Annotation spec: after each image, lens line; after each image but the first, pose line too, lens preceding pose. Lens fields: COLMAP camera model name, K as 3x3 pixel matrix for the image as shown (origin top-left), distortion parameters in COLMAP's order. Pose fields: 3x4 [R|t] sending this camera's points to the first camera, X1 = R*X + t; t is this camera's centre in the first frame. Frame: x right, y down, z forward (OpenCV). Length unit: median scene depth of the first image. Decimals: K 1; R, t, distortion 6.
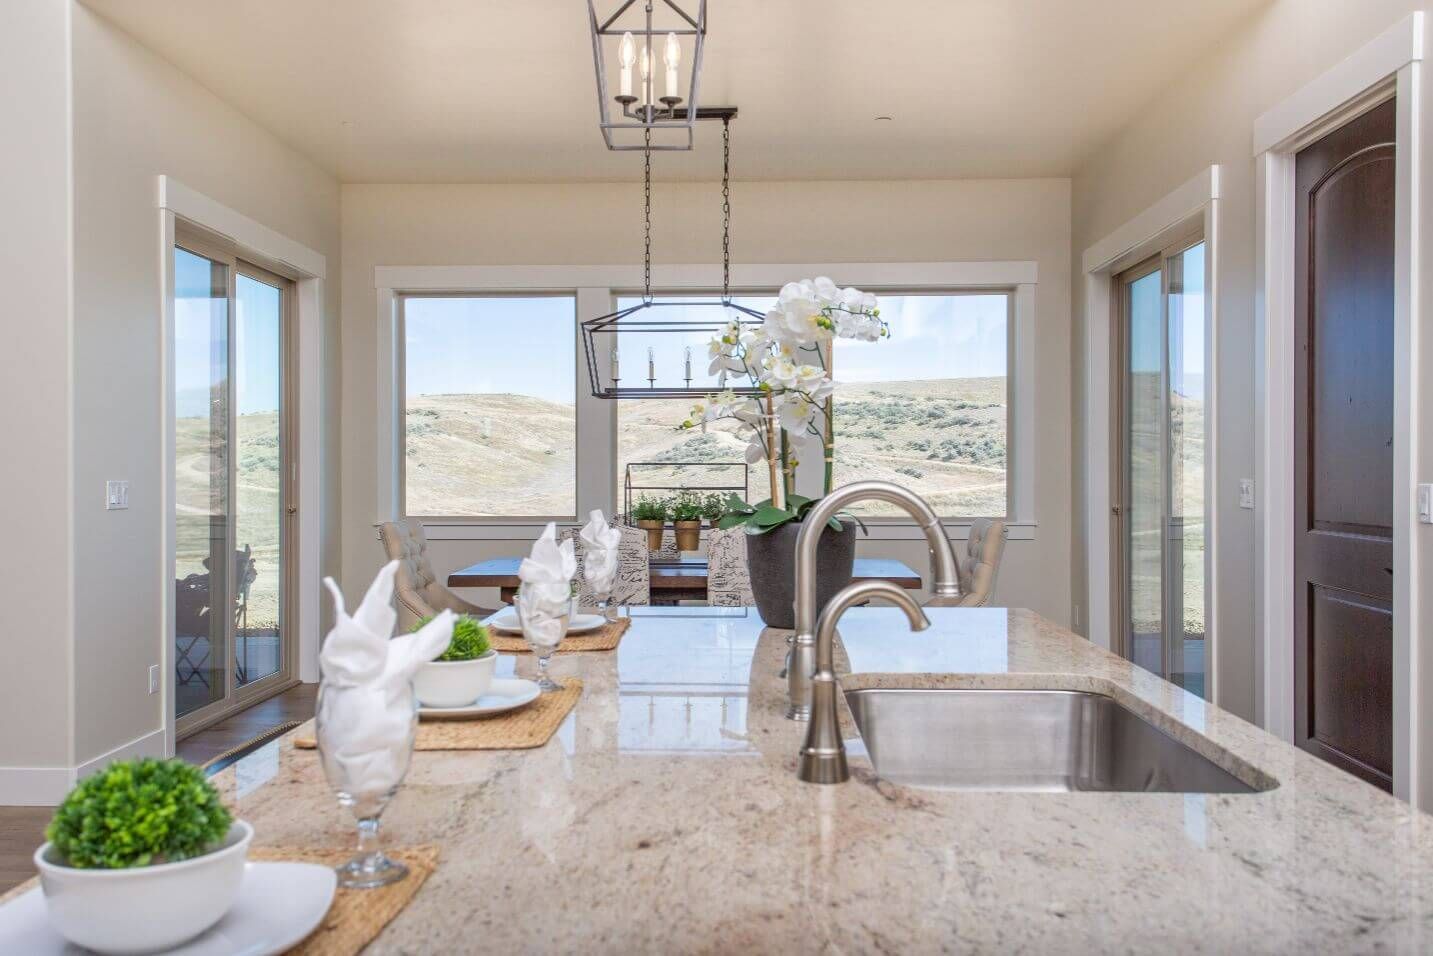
lens RADIAL K [[1188.5, 0, 716.5], [0, 1188.5, 478.0], [0, 0, 1]] dist [-0.014569, -0.002546]
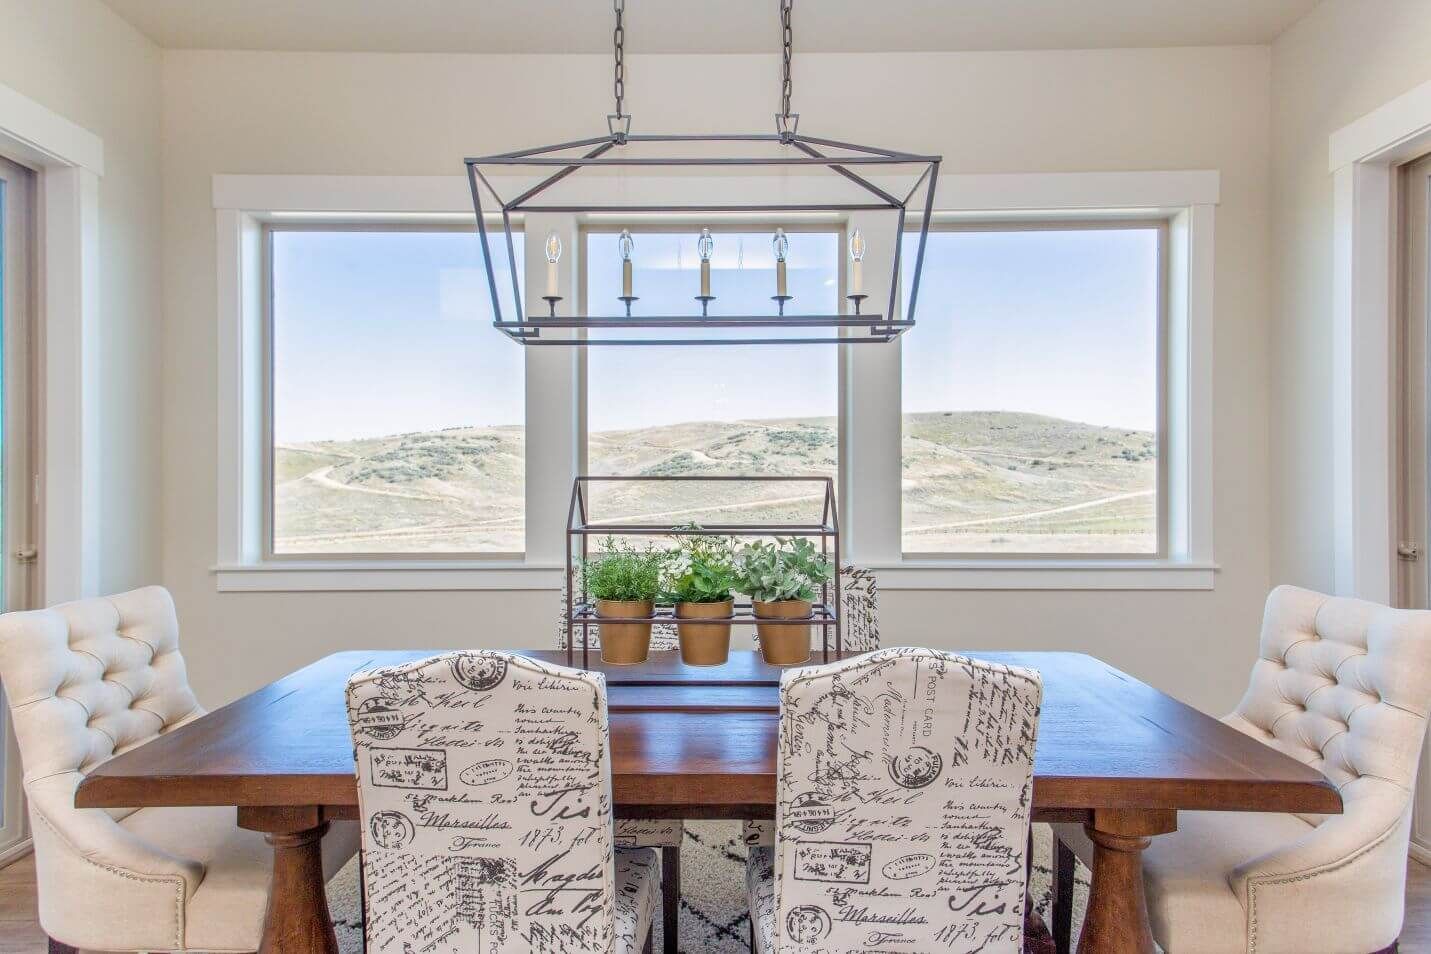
lens RADIAL K [[722.2, 0, 697.4], [0, 722.2, 473.0], [0, 0, 1]] dist [-0.017668, 0.000707]
pose [[0.999924, -0.000259, 0.012288, -0.030323], [0.000411, 0.999923, -0.012378, -0.010246], [-0.012284, 0.012382, 0.999848, 0.706795]]
